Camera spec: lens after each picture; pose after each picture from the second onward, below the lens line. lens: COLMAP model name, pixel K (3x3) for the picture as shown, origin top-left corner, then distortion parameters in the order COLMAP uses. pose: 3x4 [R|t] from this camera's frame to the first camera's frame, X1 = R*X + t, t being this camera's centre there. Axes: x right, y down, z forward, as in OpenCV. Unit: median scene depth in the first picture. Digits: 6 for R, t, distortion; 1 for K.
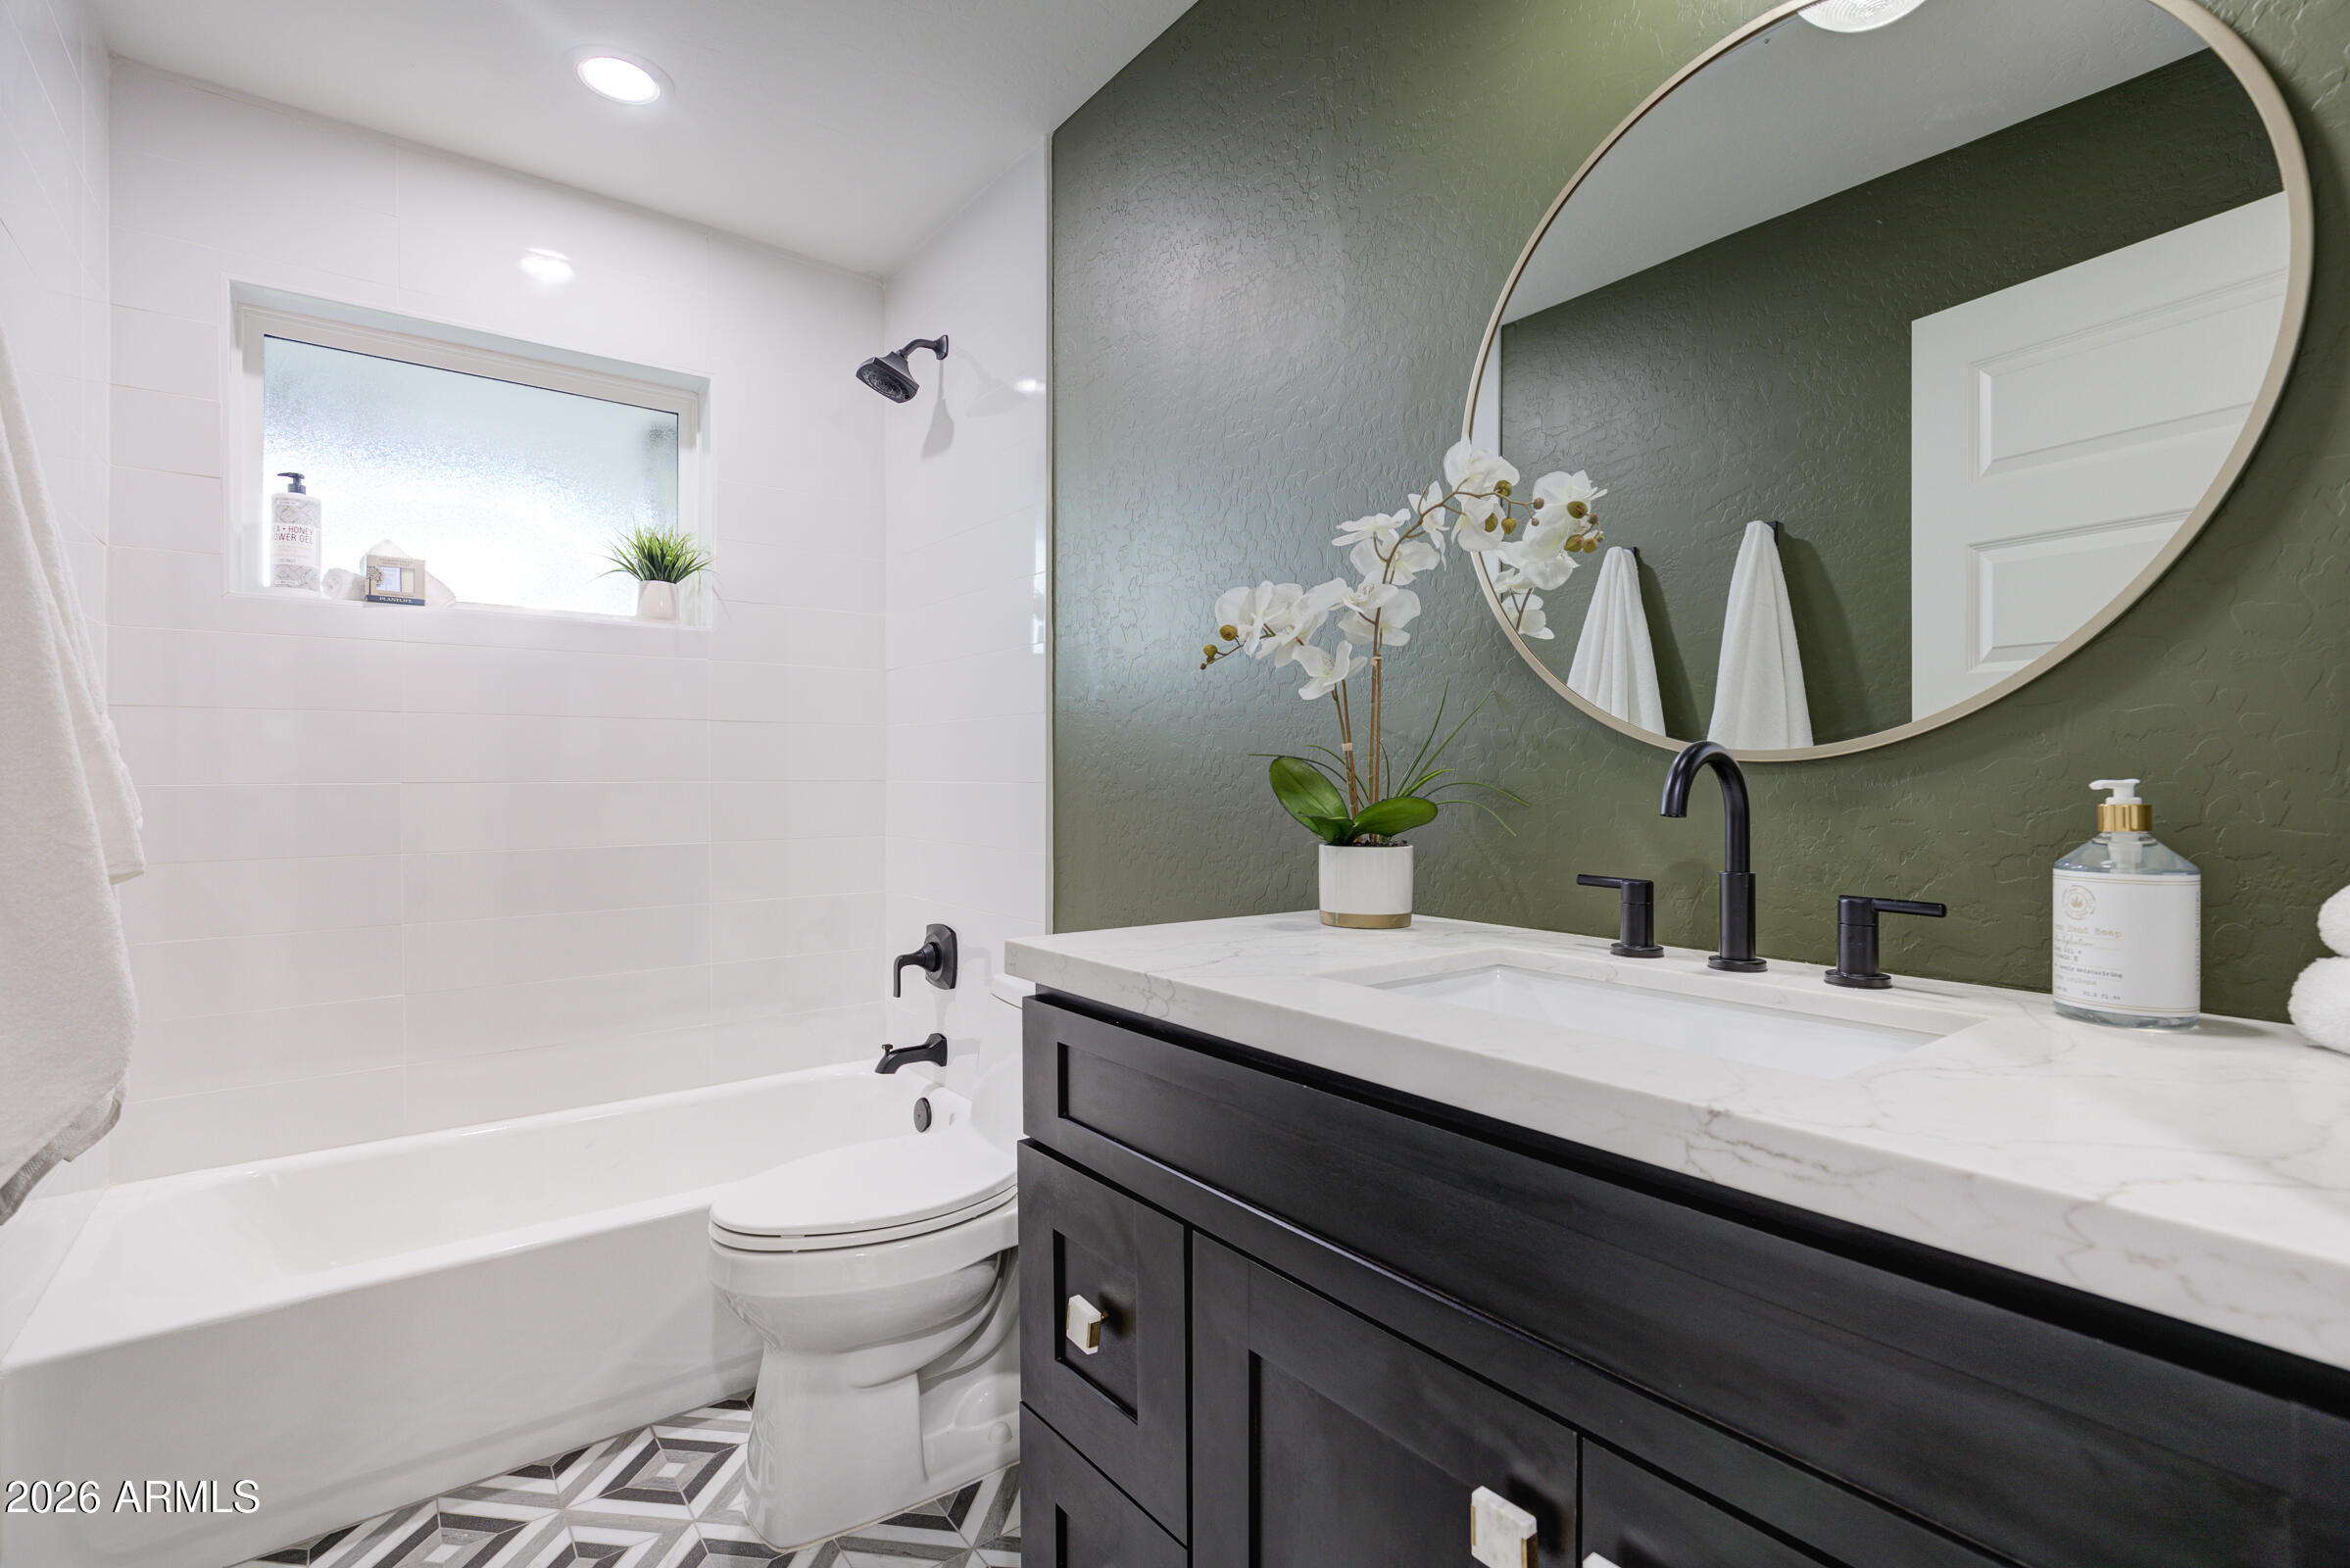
lens RADIAL K [[1097.2, 0, 1175.6], [0, 1097.2, 797.8], [0, 0, 1]] dist [-0.012066, 0.000437]
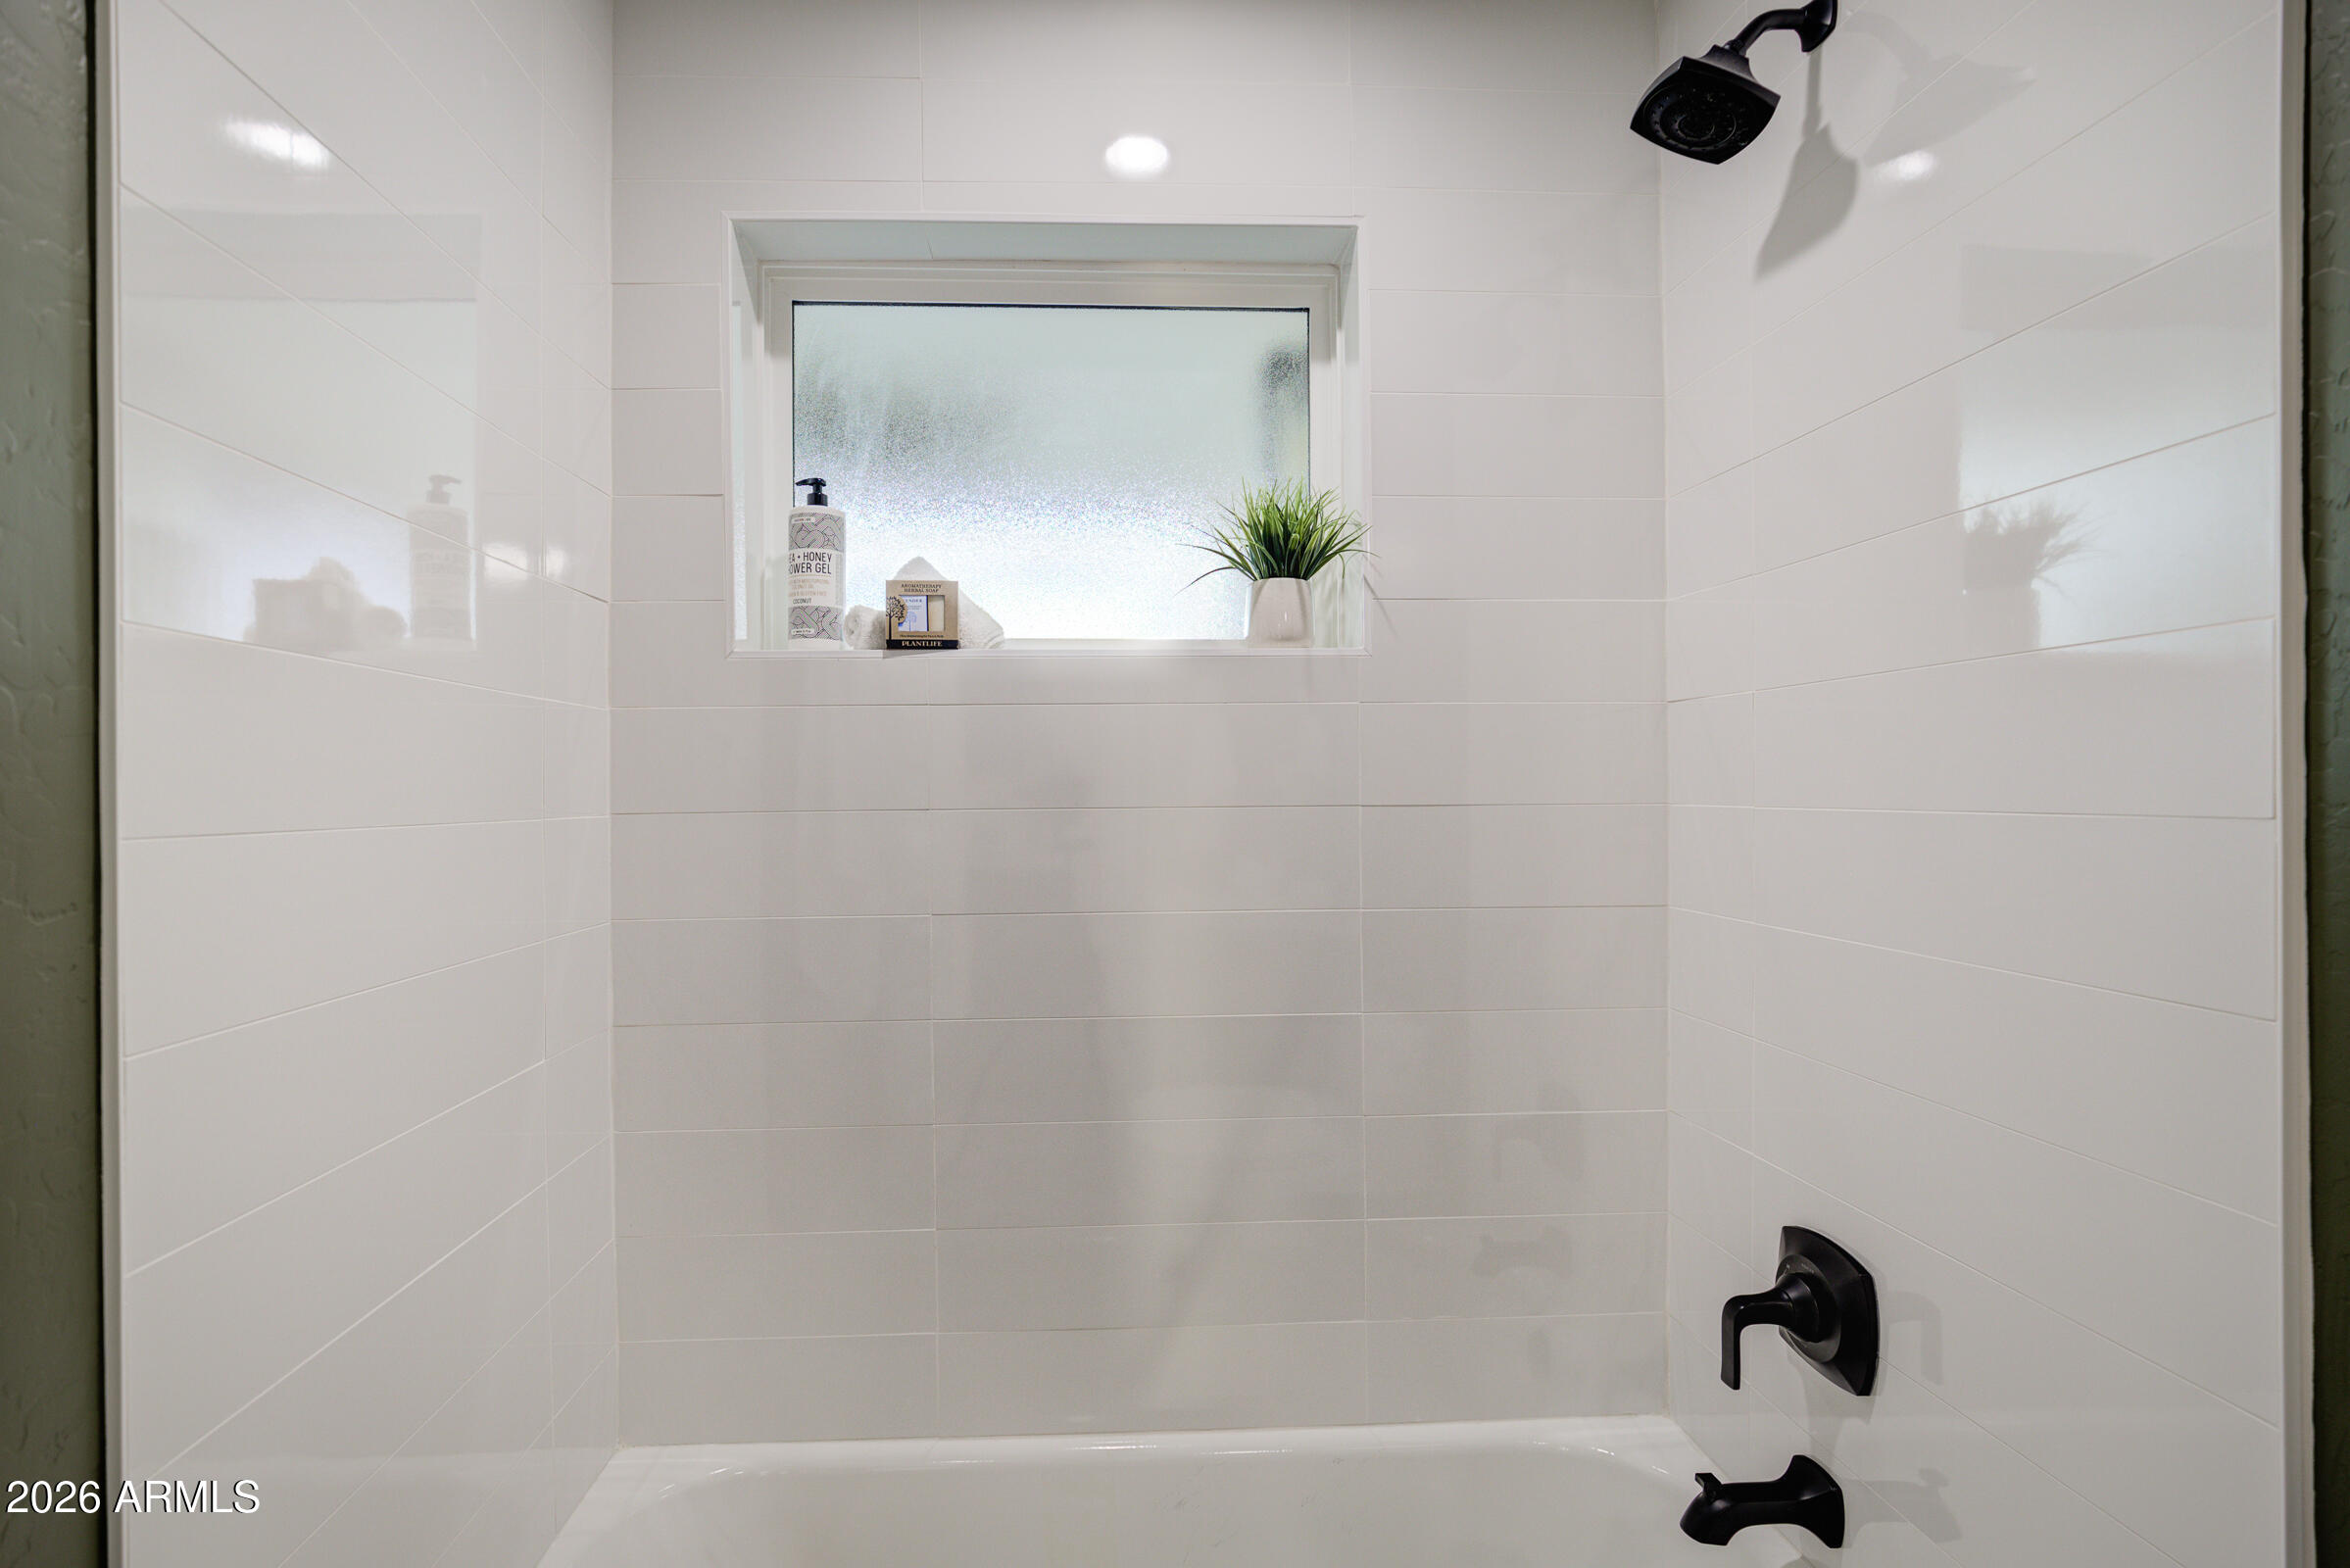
lens RADIAL K [[1097.2, 0, 1162.2], [0, 1097.2, 799.1], [0, 0, 1]] dist [-0.012066, 0.000437]
pose [[0.842646, -0.006314, -0.538432, -0.204902], [0.002803, 0.999969, -0.007339, -0.072605], [0.538461, 0.004675, 0.842637, 0.460533]]
